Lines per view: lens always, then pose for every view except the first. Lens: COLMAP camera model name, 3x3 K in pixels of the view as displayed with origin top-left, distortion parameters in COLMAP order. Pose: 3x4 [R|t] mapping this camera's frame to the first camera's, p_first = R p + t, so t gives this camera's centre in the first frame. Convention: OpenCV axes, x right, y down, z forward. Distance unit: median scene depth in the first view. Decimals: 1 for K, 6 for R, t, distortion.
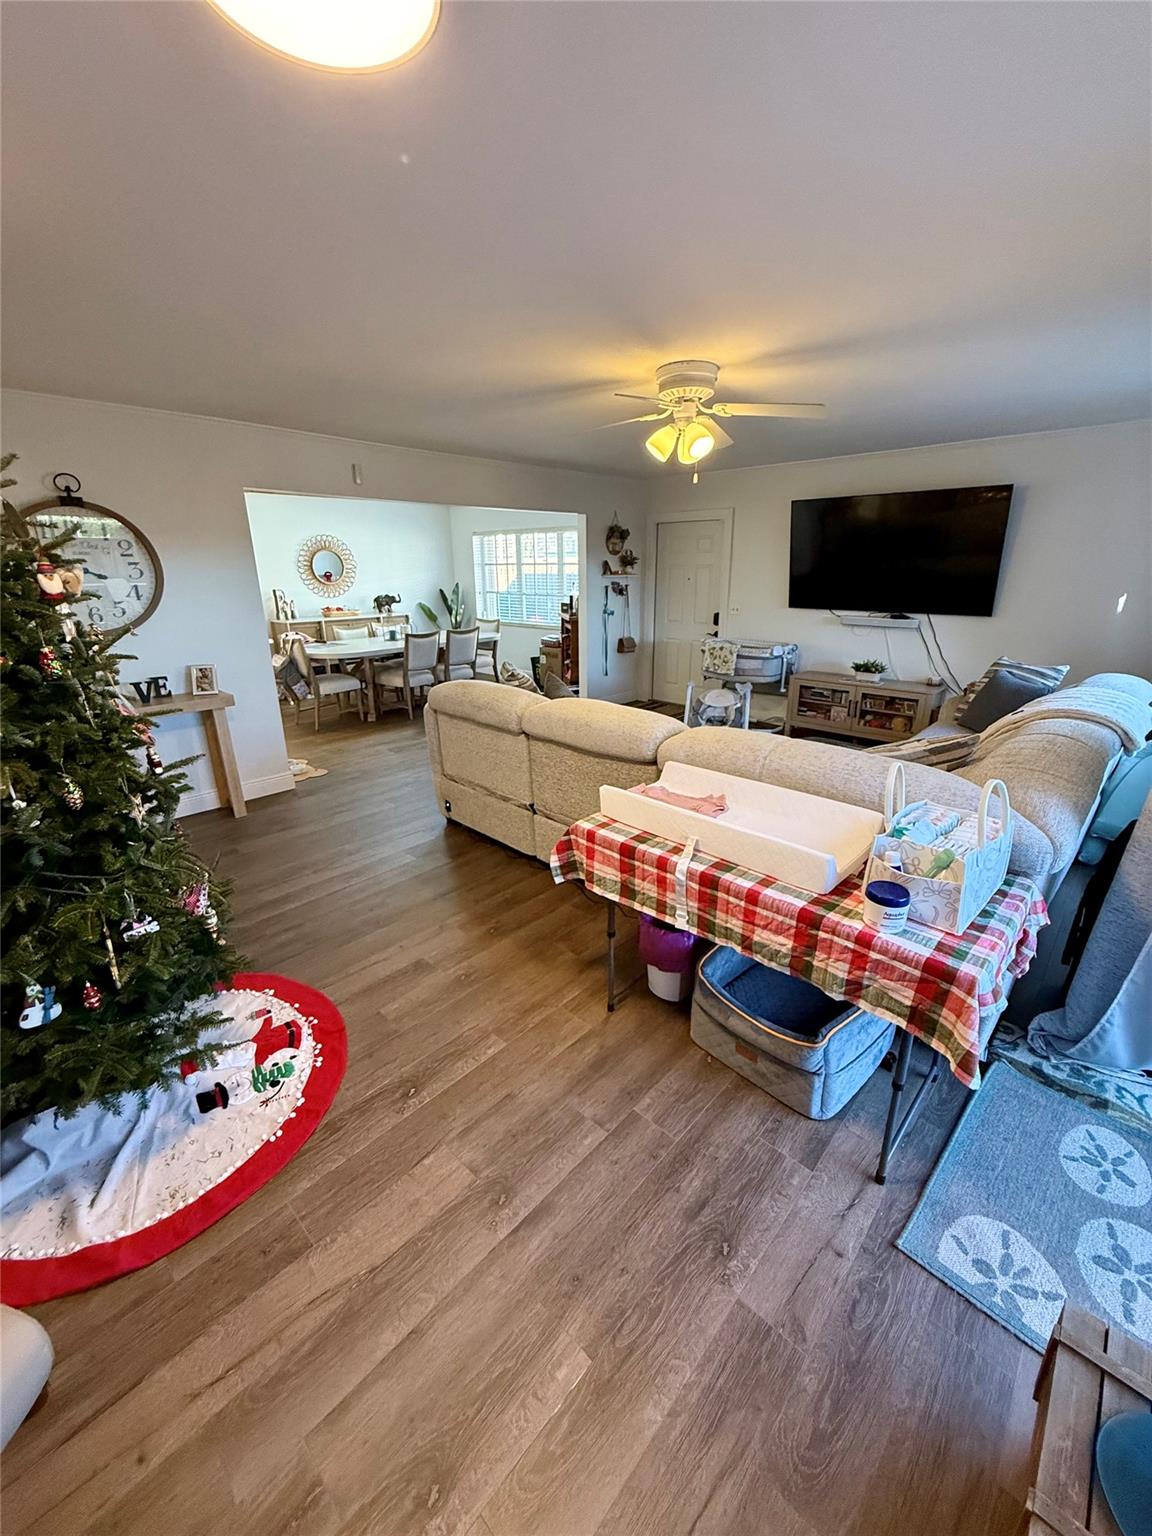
lens RADIAL K [[610.1, 0, 576.0], [0, 610.1, 768.0], [0, 0, 1]] dist [0.001351, 0.000817]
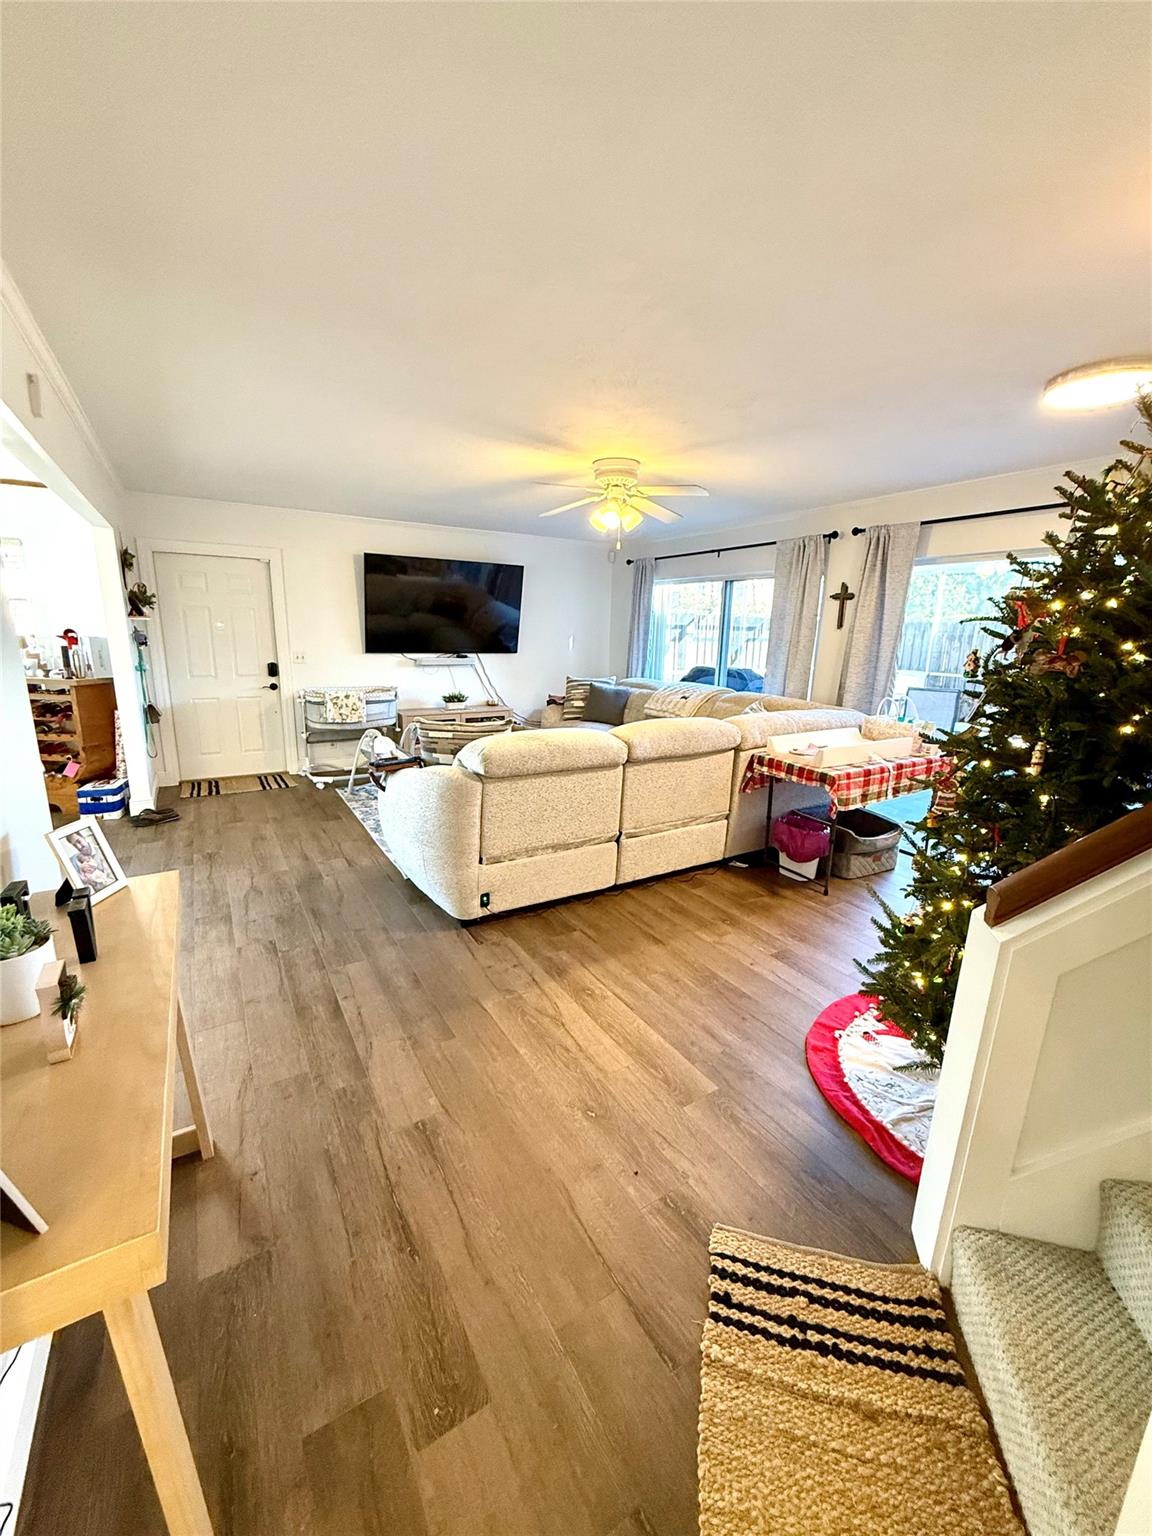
lens RADIAL K [[610.1, 0, 576.0], [0, 610.1, 768.0], [0, 0, 1]] dist [0.001351, 0.000817]
pose [[0.261401, -0.203433, 0.943549, -0.591810], [0.282514, 0.950854, 0.126740, -0.110874], [-0.922960, 0.233436, 0.306026, 0.410238]]
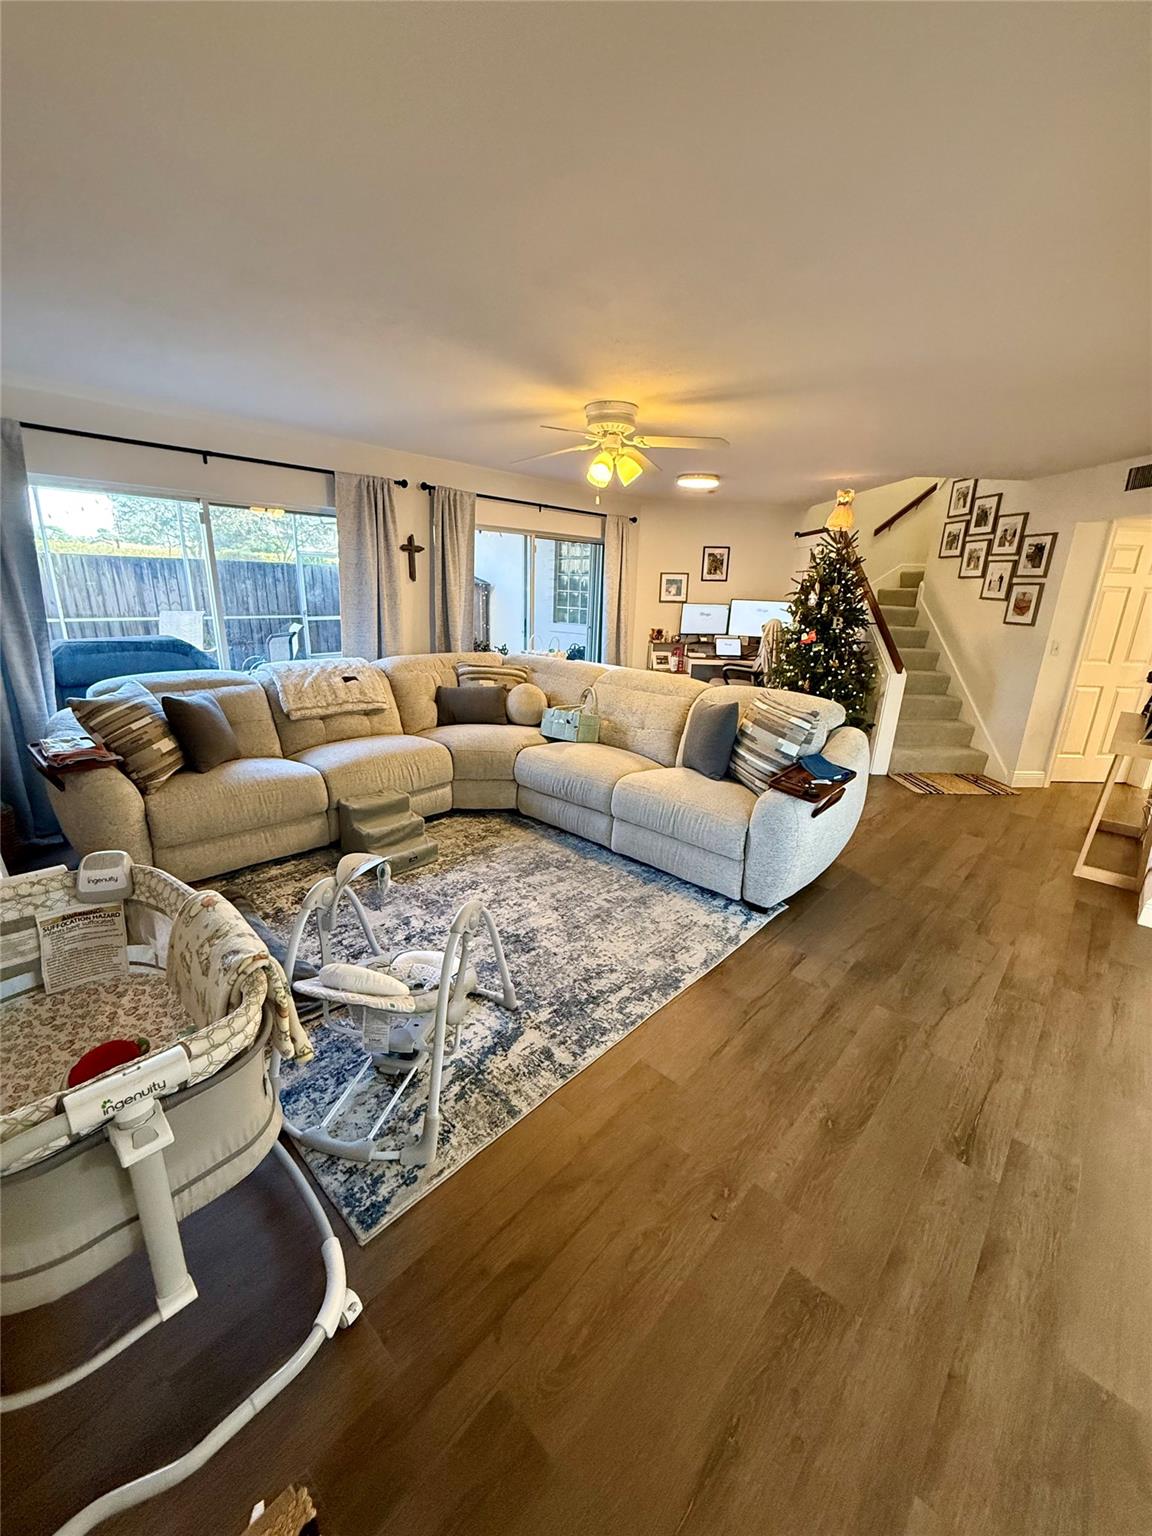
lens RADIAL K [[610.1, 0, 576.0], [0, 610.1, 768.0], [0, 0, 1]] dist [0.001351, 0.000817]
pose [[-0.999621, -0.018014, -0.020839, 0.128965], [-0.026752, 0.815229, 0.578521, -0.376669], [0.006567, 0.578859, -0.815401, 1.154500]]
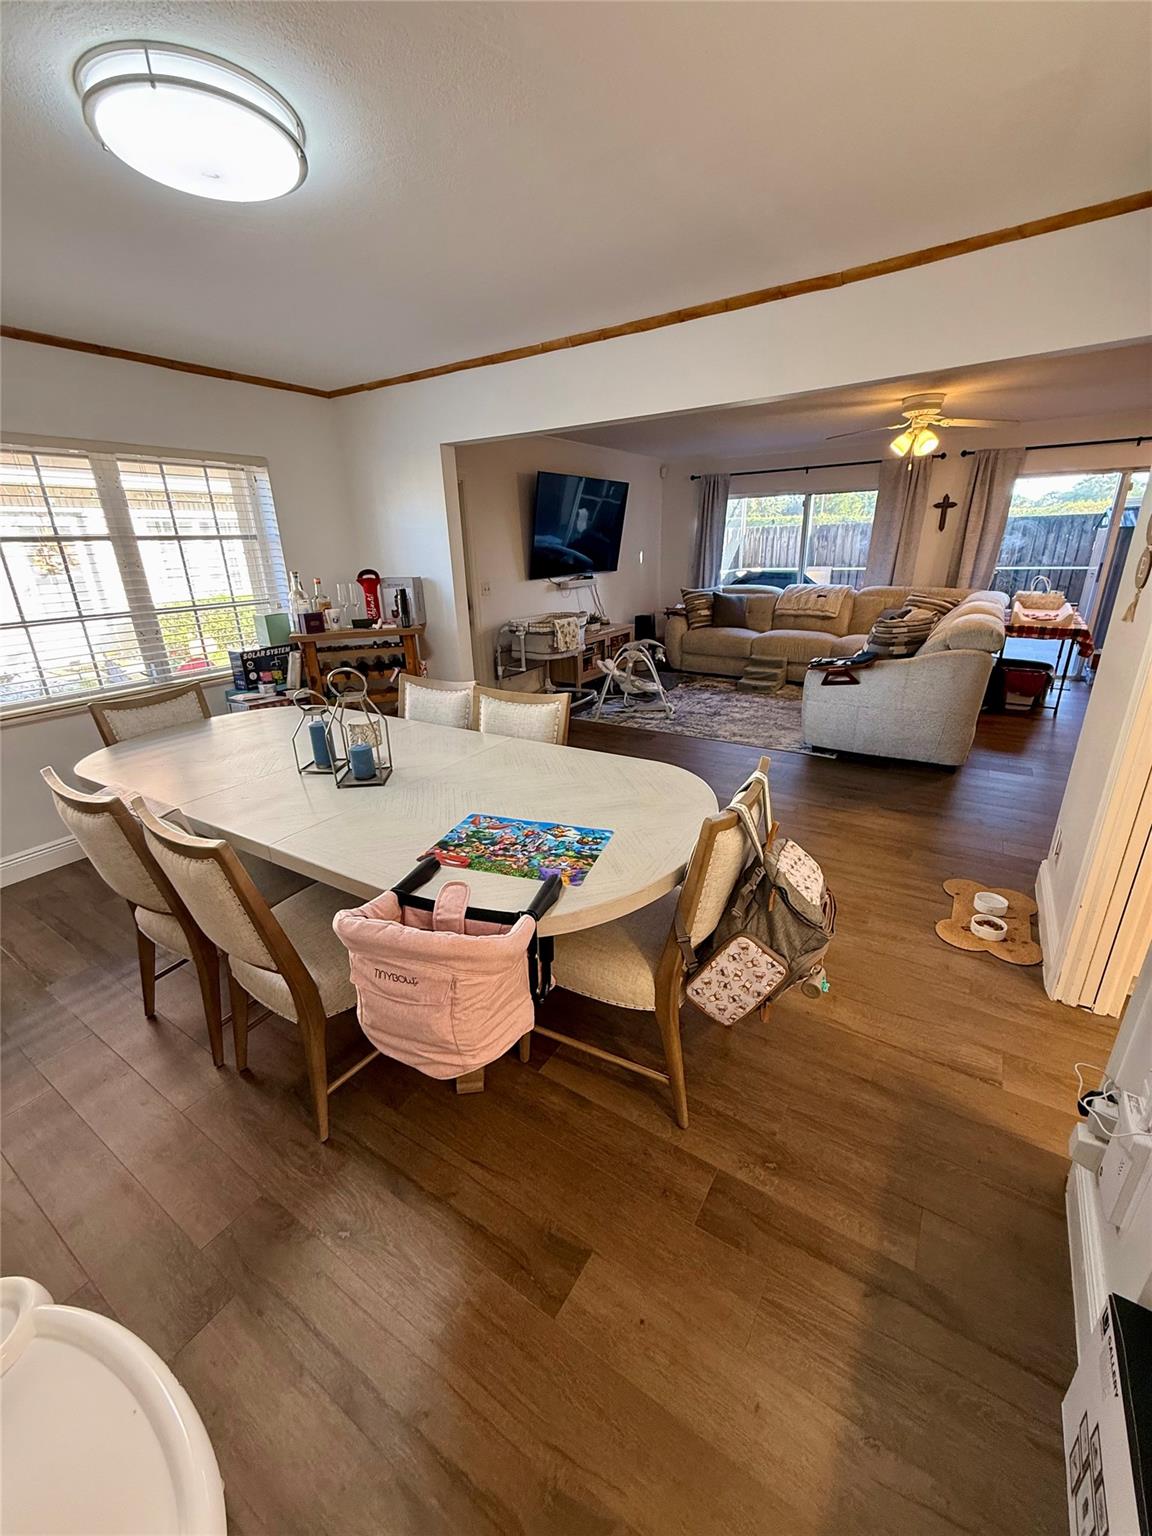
lens RADIAL K [[610.1, 0, 576.0], [0, 610.1, 768.0], [0, 0, 1]] dist [0.001351, 0.000817]
pose [[-0.178958, -0.329532, 0.927029, -0.721660], [0.339163, 0.863820, 0.372537, -0.354659], [-0.923549, 0.381082, -0.042822, 1.125048]]
